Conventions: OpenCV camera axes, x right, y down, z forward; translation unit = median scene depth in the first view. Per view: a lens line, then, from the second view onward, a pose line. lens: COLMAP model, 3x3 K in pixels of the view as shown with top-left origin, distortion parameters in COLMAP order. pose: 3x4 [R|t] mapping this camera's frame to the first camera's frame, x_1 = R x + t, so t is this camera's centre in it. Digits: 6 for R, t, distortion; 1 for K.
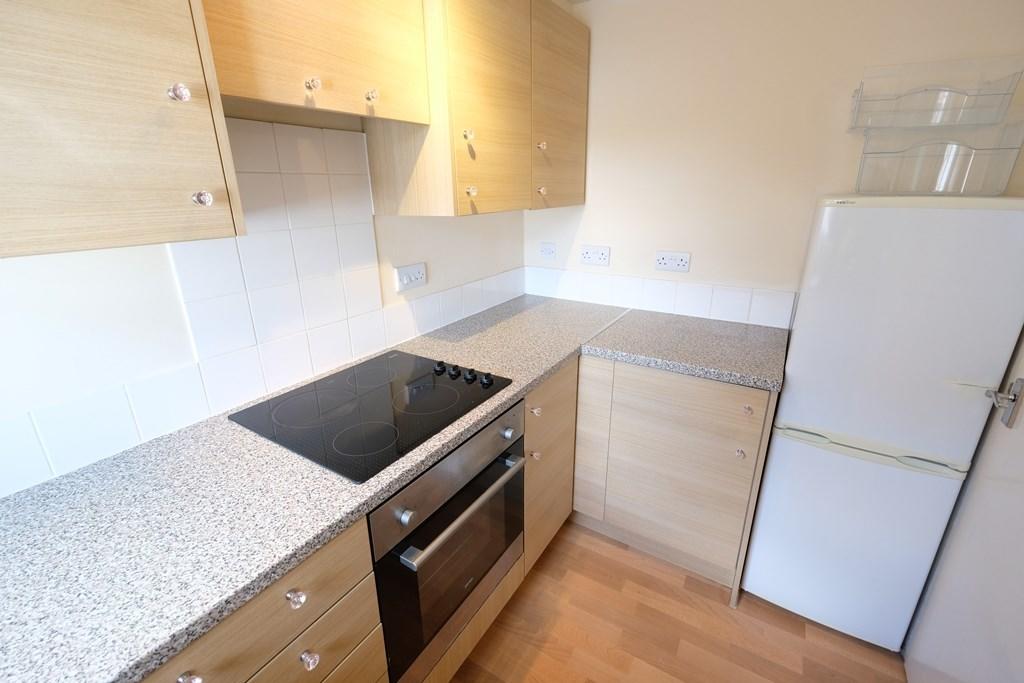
lens RADIAL K [[448.2, 0, 512.0], [0, 448.2, 341.5], [0, 0, 1]] dist [-0.000437, -0.000507]
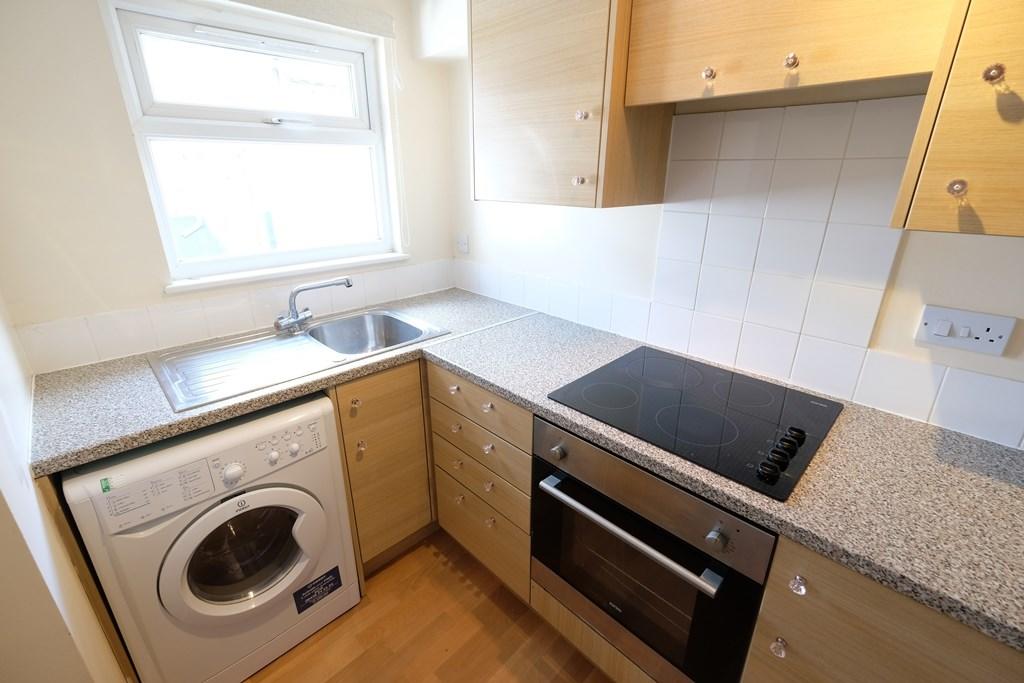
lens RADIAL K [[448.2, 0, 512.0], [0, 448.2, 341.5], [0, 0, 1]] dist [-0.000437, -0.000507]
pose [[-0.231999, 0.354127, -0.905964, 0.596280], [-0.319067, 0.852140, 0.414794, -0.245421], [0.918897, 0.385295, -0.084705, 0.668482]]
